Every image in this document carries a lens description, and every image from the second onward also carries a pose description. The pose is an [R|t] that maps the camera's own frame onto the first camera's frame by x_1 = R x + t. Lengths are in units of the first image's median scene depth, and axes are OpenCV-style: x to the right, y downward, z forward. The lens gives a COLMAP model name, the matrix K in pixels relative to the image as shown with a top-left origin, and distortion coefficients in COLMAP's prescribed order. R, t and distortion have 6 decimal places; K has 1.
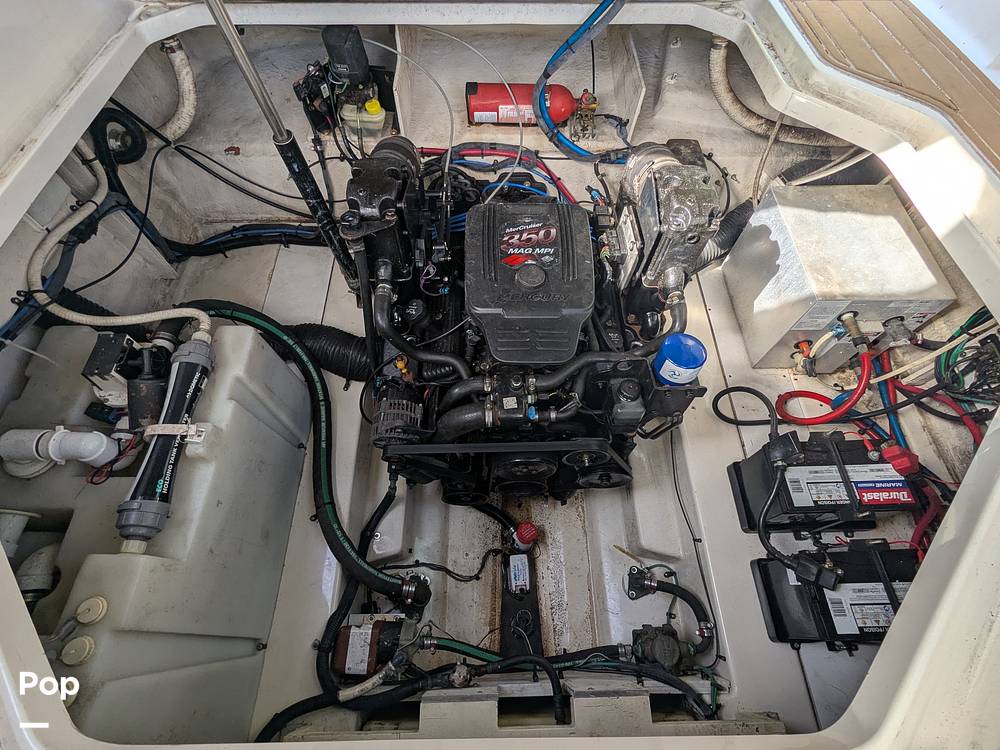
lens RADIAL K [[473.4, 0, 500.2], [0, 473.4, 377.7], [0, 0, 1]] dist [-0.010138, 0.007413]
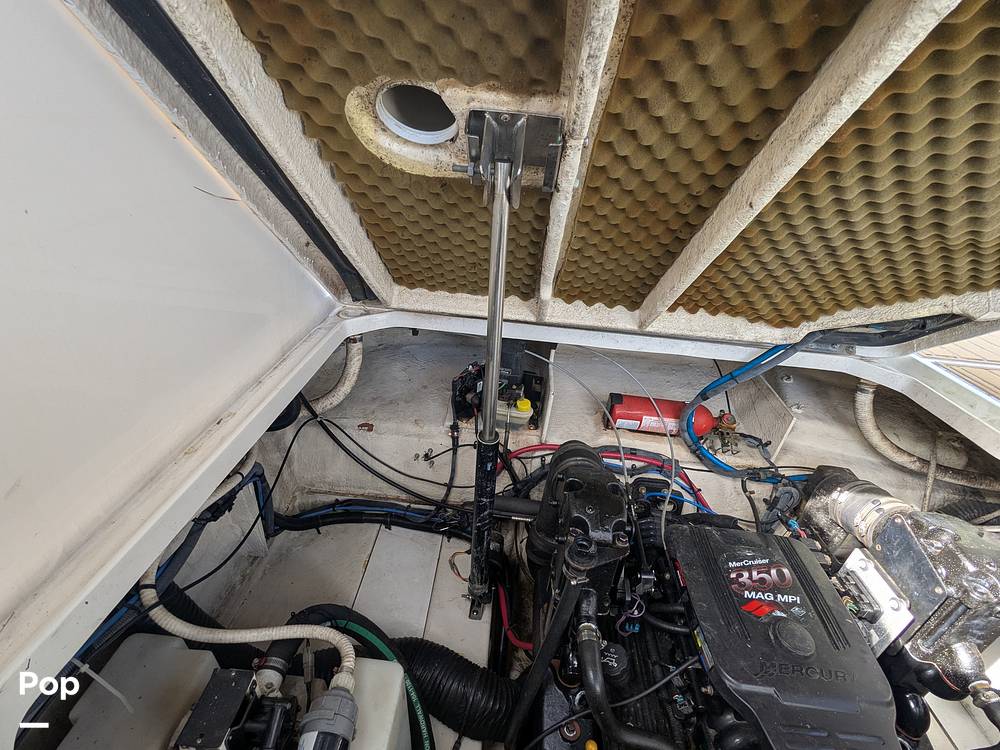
lens RADIAL K [[473.4, 0, 500.2], [0, 473.4, 377.7], [0, 0, 1]] dist [-0.010138, 0.007413]
pose [[0.994477, 0.103427, -0.017854, -0.308471], [-0.097550, 0.848055, -0.520852, -0.090101], [-0.038729, 0.519716, 0.853461, 0.105196]]
